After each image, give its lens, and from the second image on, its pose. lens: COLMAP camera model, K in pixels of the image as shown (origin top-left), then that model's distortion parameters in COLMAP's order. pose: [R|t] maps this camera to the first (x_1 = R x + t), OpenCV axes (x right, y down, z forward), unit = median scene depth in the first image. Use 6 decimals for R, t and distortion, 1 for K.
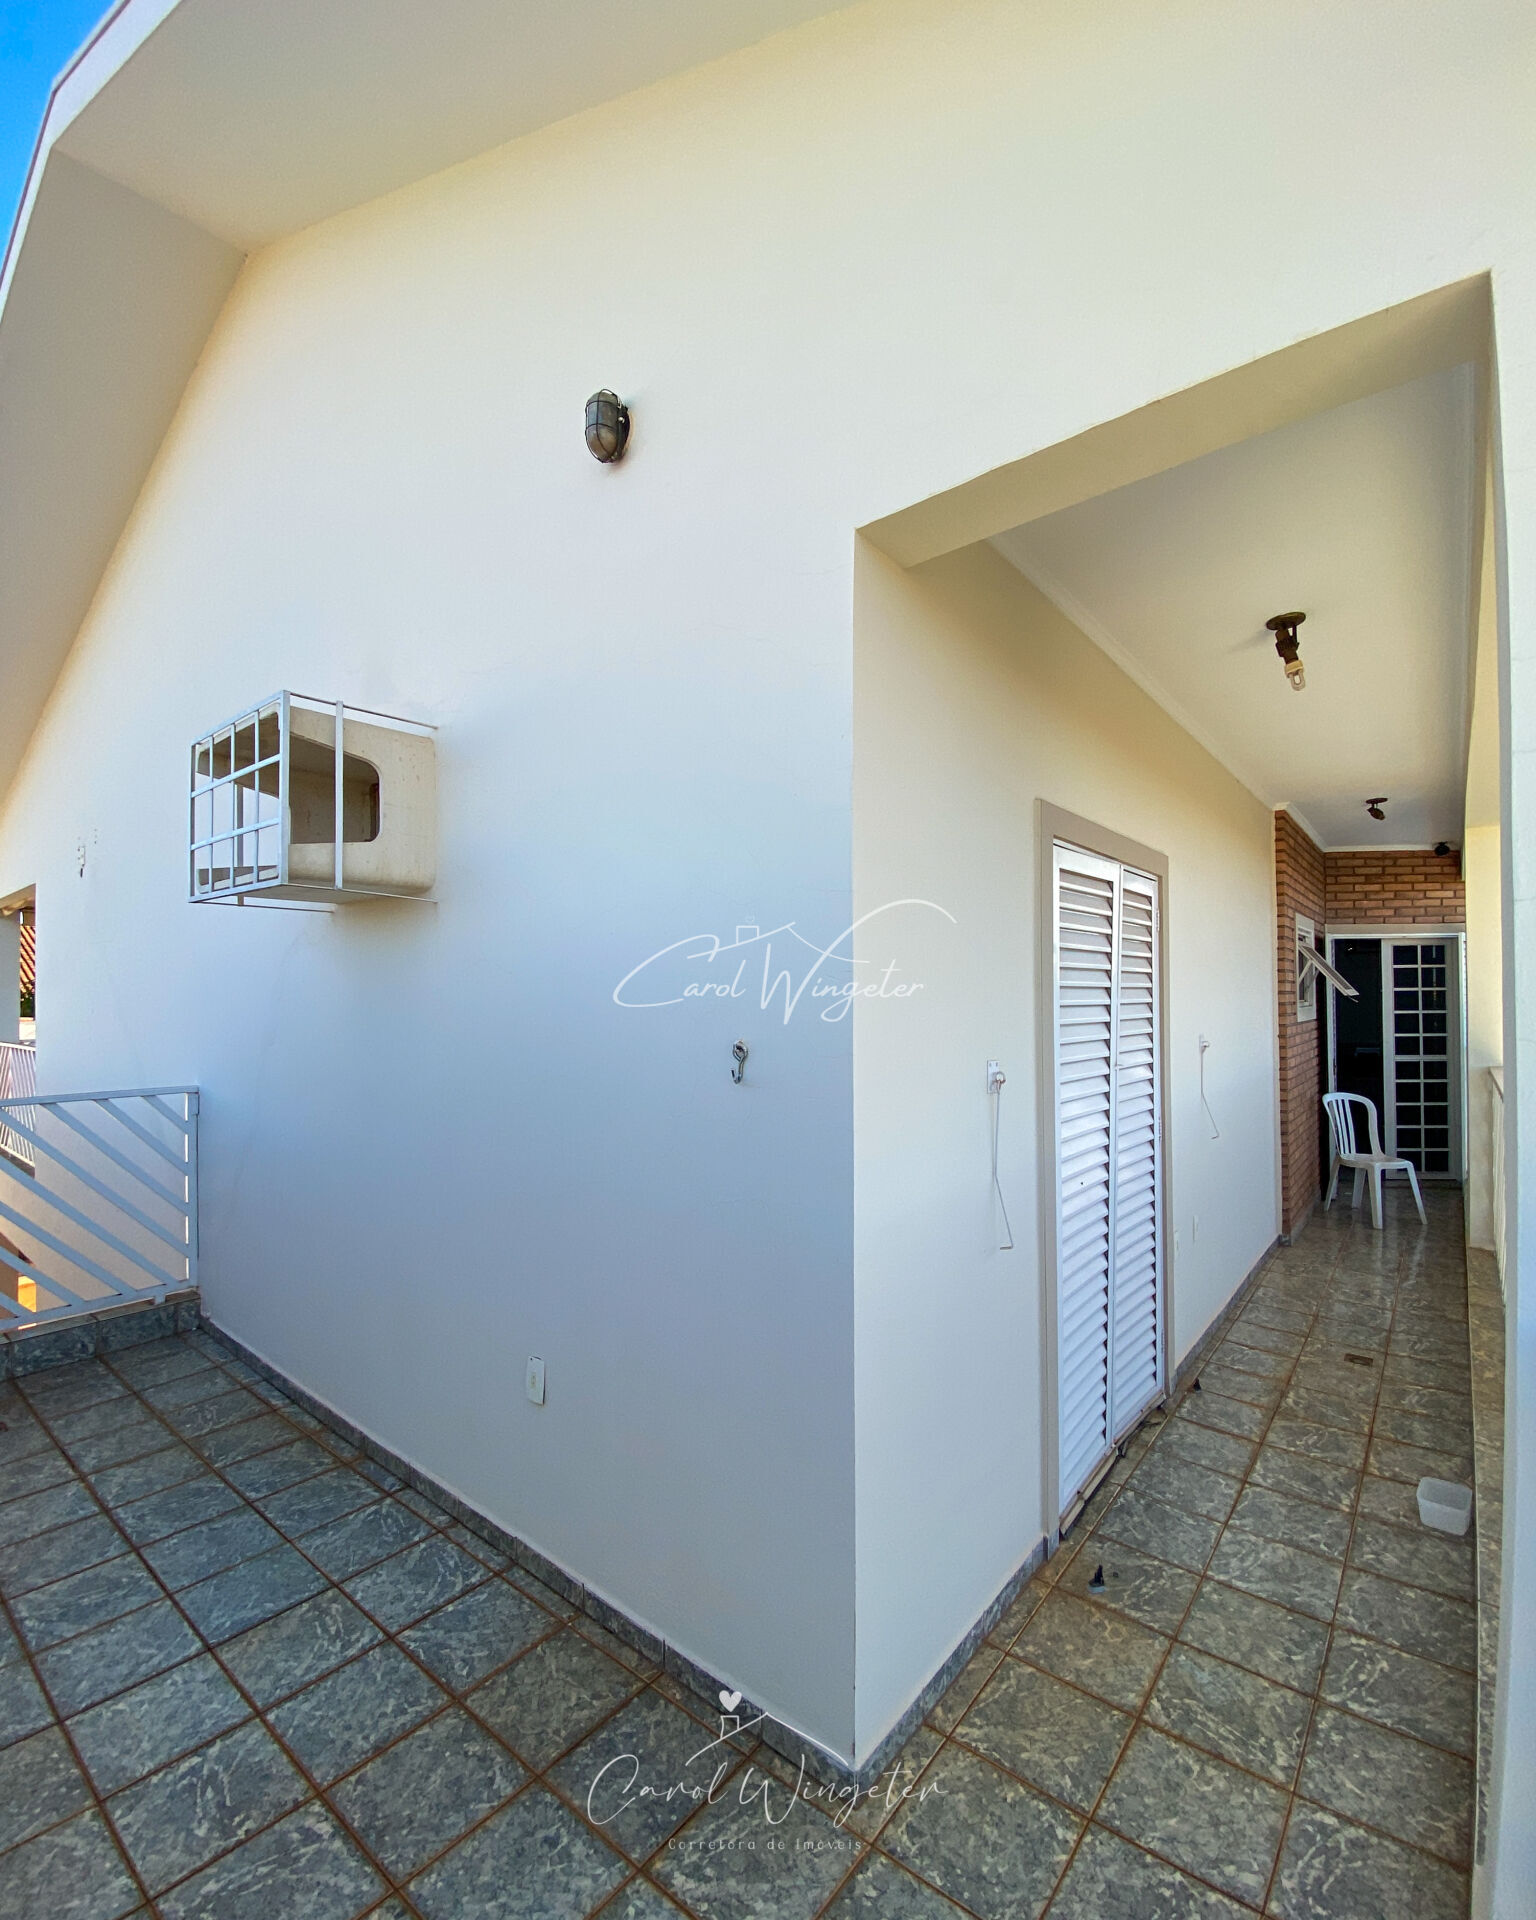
lens RADIAL K [[847.3, 0, 787.4], [0, 847.3, 995.5], [0, 0, 1]] dist [0.015603, -0.019105]
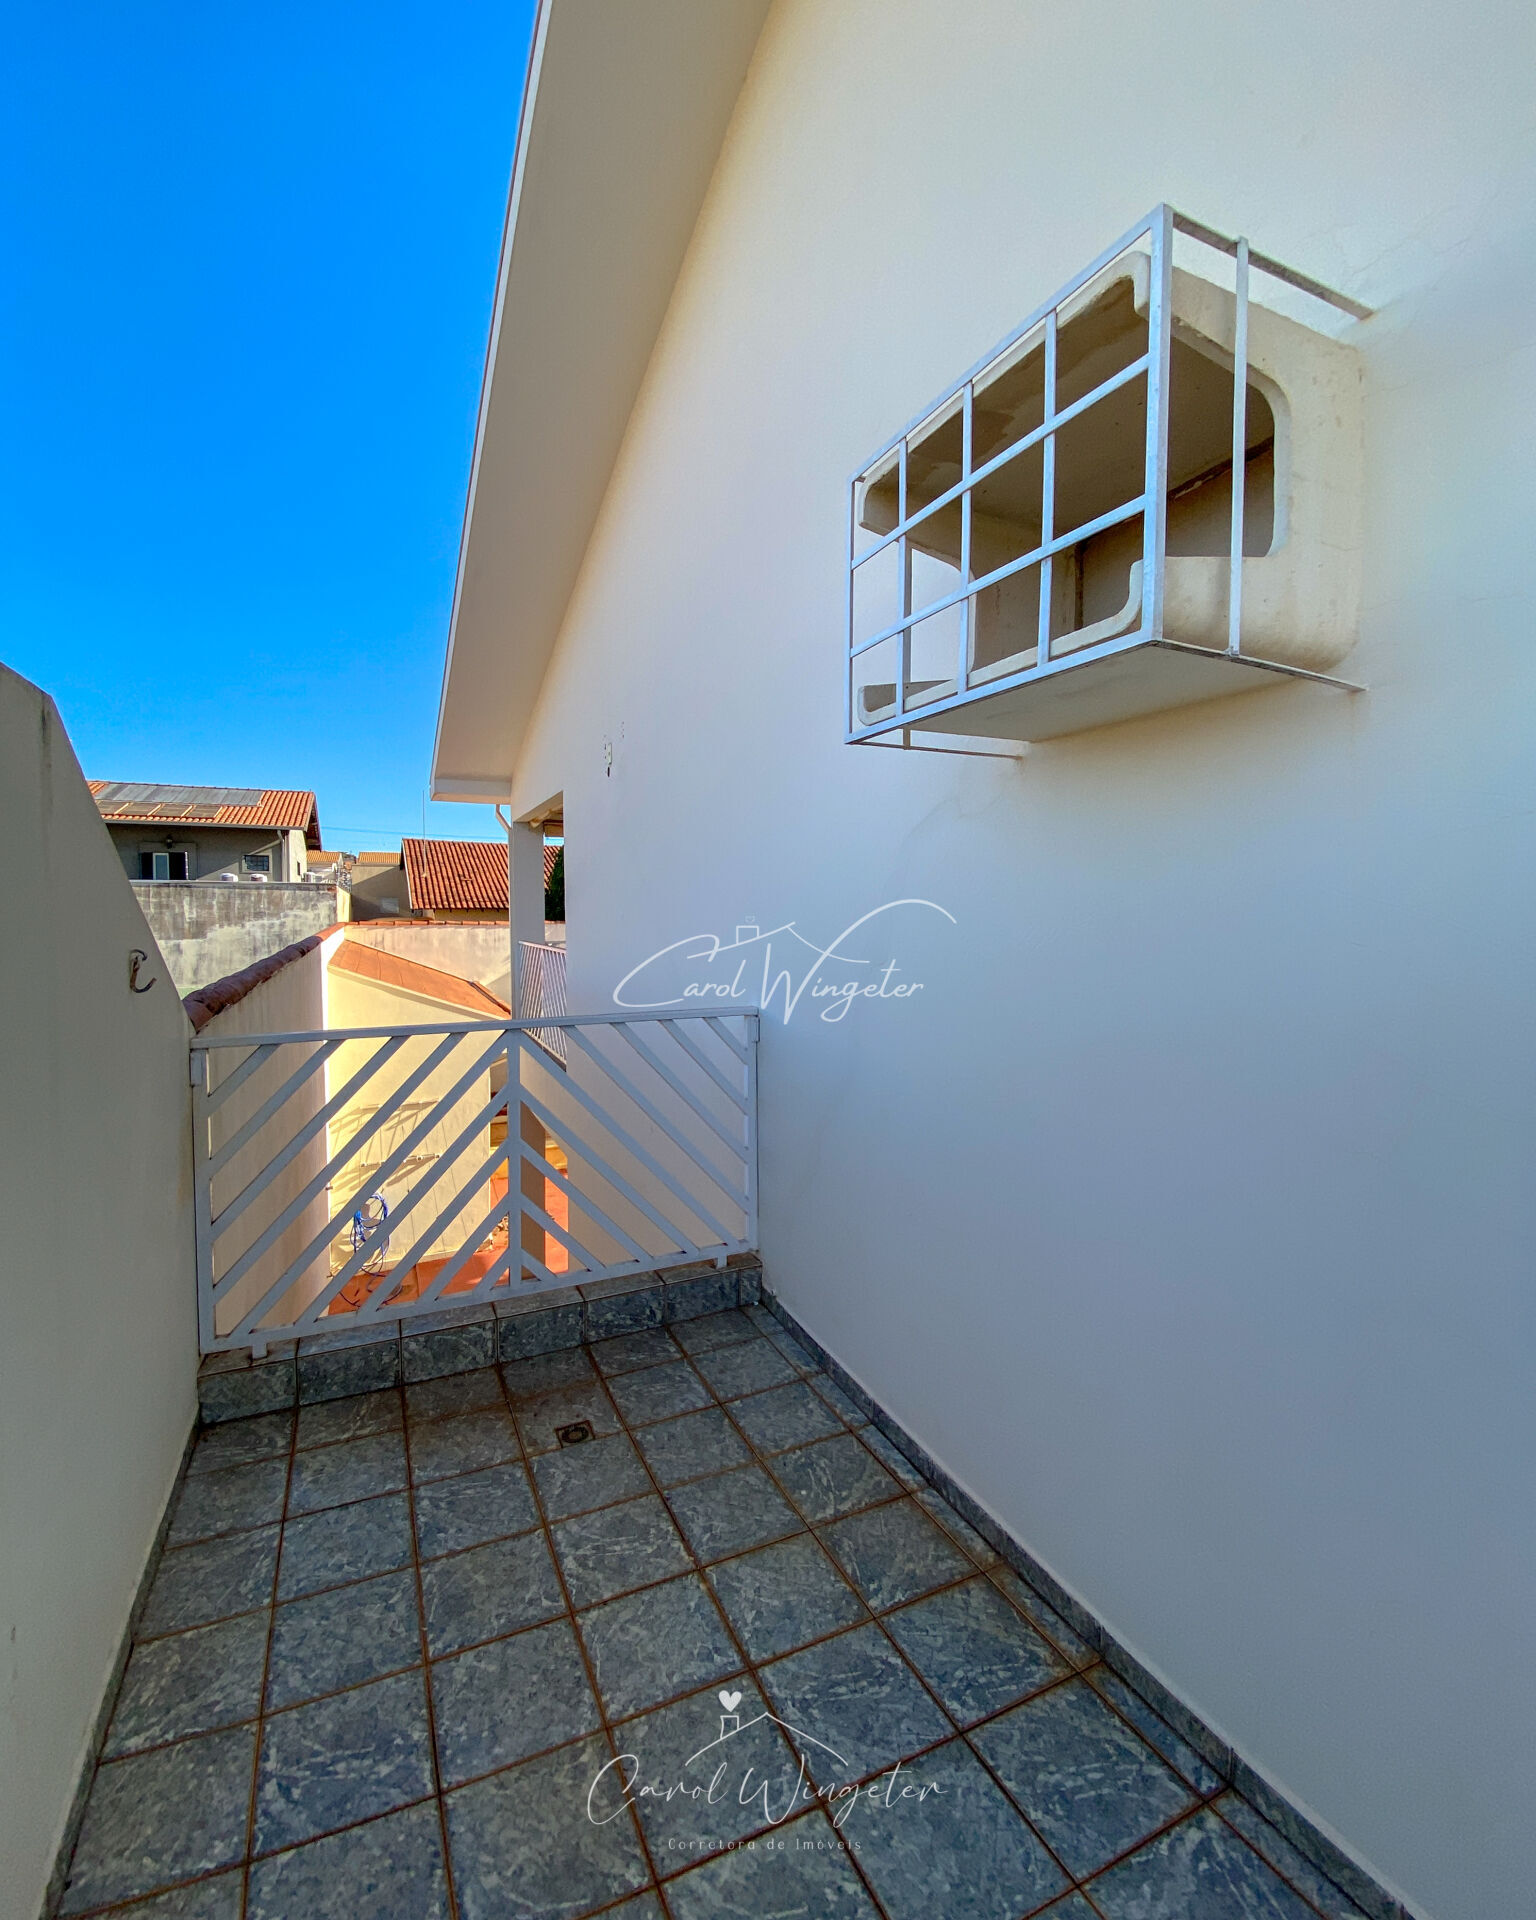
lens RADIAL K [[847.3, 0, 775.2], [0, 847.3, 957.9], [0, 0, 1]] dist [0.015603, -0.019105]
pose [[0.902473, 0.032513, -0.429517, -0.383803], [-0.006938, 0.998115, 0.060975, 0.011370], [0.430690, -0.052049, 0.900998, 0.323326]]
